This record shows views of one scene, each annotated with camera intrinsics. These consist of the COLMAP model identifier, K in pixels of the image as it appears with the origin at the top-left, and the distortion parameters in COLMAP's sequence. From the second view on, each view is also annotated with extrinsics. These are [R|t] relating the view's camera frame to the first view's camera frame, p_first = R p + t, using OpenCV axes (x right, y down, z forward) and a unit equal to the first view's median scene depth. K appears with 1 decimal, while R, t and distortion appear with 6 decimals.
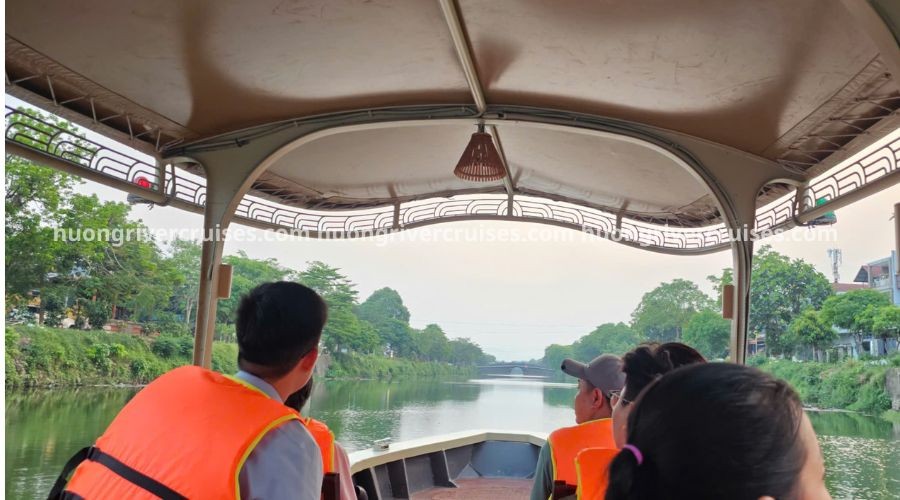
lens RADIAL K [[738.9, 0, 474.8], [0, 738.9, 194.2], [0, 0, 1]] dist [0.028165, -0.094847]
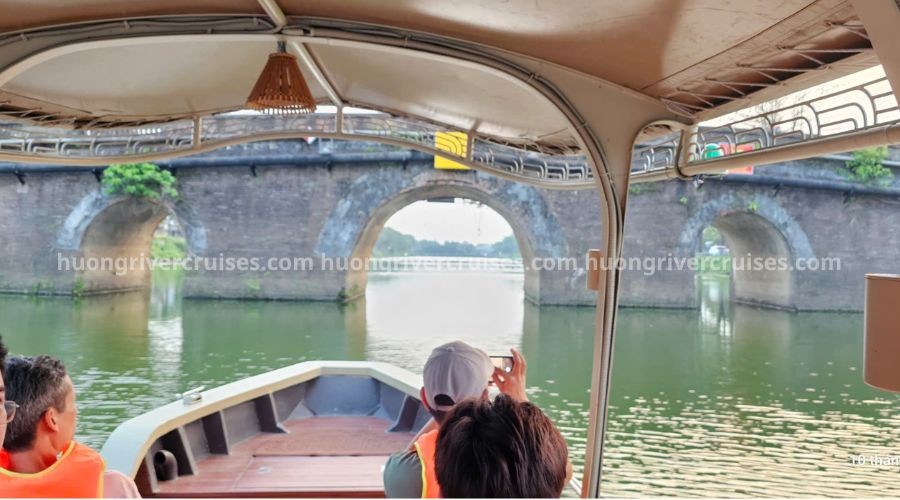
lens RADIAL K [[737.8, 0, 453.4], [0, 737.8, 129.9], [0, 0, 1]] dist [-0.000815, -0.091189]
pose [[0.988297, -0.012058, 0.152068, 0.063754], [-0.005491, 0.993413, 0.114461, -0.089877], [-0.152446, -0.113957, 0.981720, 0.232215]]
